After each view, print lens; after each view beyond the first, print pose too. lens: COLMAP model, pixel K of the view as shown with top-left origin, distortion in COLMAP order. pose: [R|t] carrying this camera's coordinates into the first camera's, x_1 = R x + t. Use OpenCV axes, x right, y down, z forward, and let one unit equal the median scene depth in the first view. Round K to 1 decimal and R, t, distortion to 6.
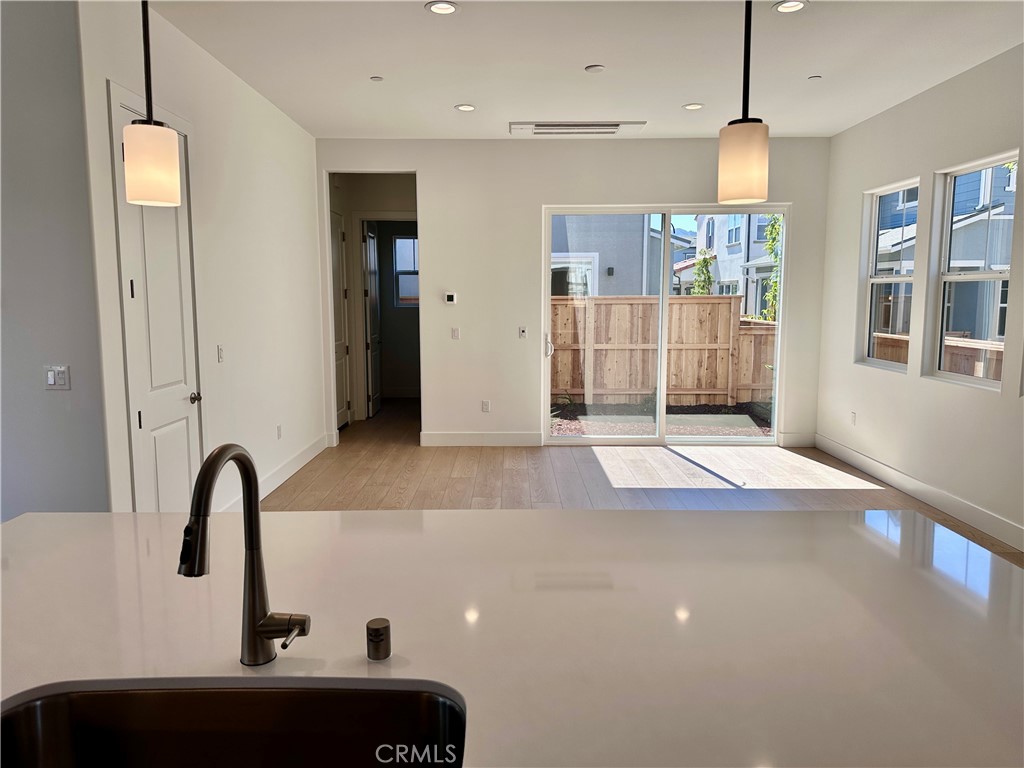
lens RADIAL K [[724.2, 0, 508.4], [0, 724.2, 385.9], [0, 0, 1]] dist [0.108729, -0.145145]
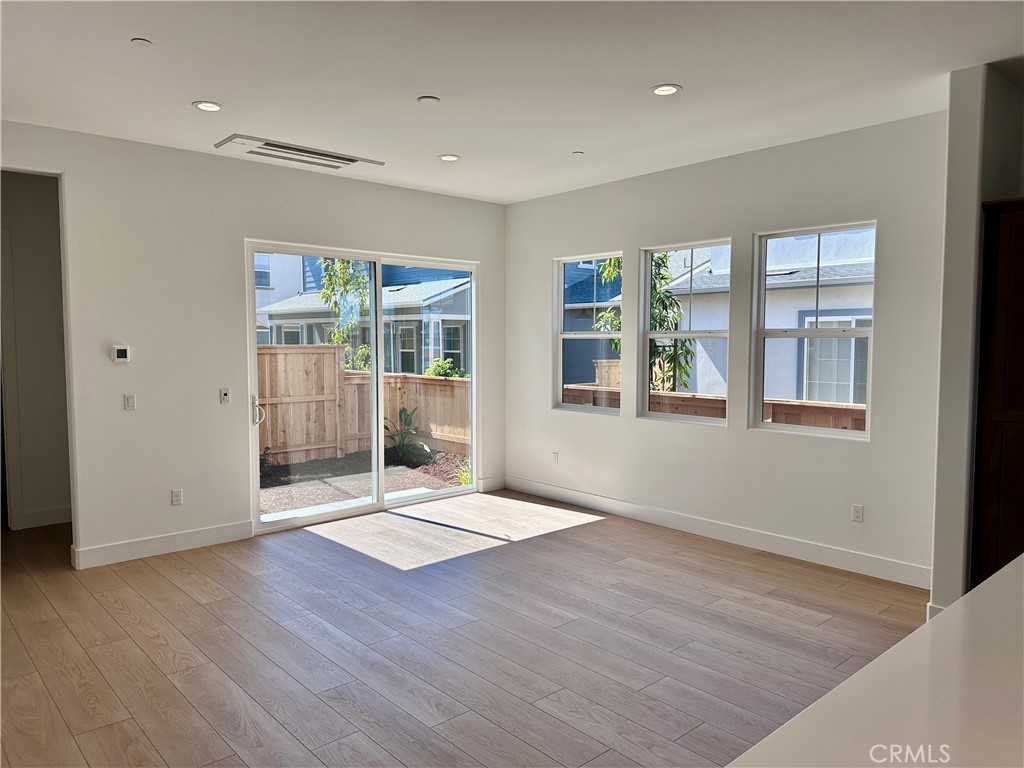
lens RADIAL K [[724.2, 0, 508.4], [0, 724.2, 385.9], [0, 0, 1]] dist [0.108729, -0.145145]
pose [[0.739200, -0.042648, 0.672134, -0.179274], [0.082859, 0.996170, -0.027918, -0.022965], [-0.668369, 0.076330, 0.739903, 0.128420]]
